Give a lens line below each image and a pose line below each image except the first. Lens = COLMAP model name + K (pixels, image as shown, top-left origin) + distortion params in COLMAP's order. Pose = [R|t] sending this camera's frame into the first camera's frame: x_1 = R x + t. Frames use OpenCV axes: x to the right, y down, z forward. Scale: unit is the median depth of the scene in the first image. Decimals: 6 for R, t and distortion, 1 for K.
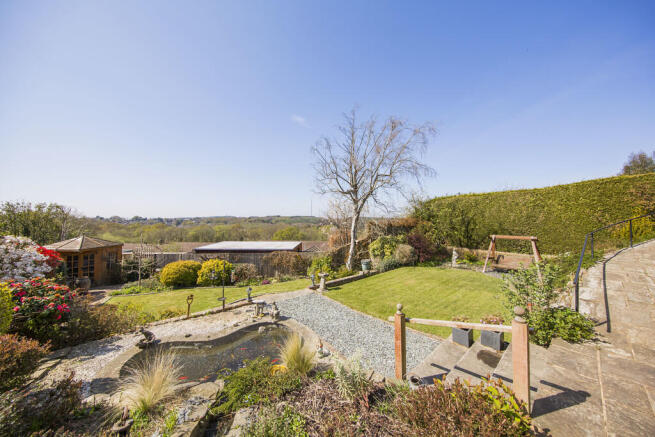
lens RADIAL K [[215.9, 0, 336.7], [0, 215.9, 213.4], [0, 0, 1]] dist [-0.001568, -0.001160]
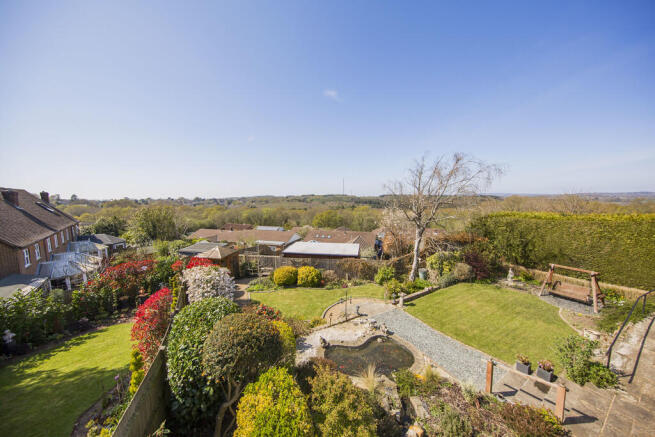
lens RADIAL K [[210.3, 0, 325.6], [0, 210.3, 216.7], [0, 0, 1]] dist [-0.012396, 0.000847]
pose [[0.979602, 0.001845, -0.200940, -0.218905], [0.022092, 0.992908, 0.116818, -0.298618], [0.199731, -0.118874, 0.972613, -0.263104]]
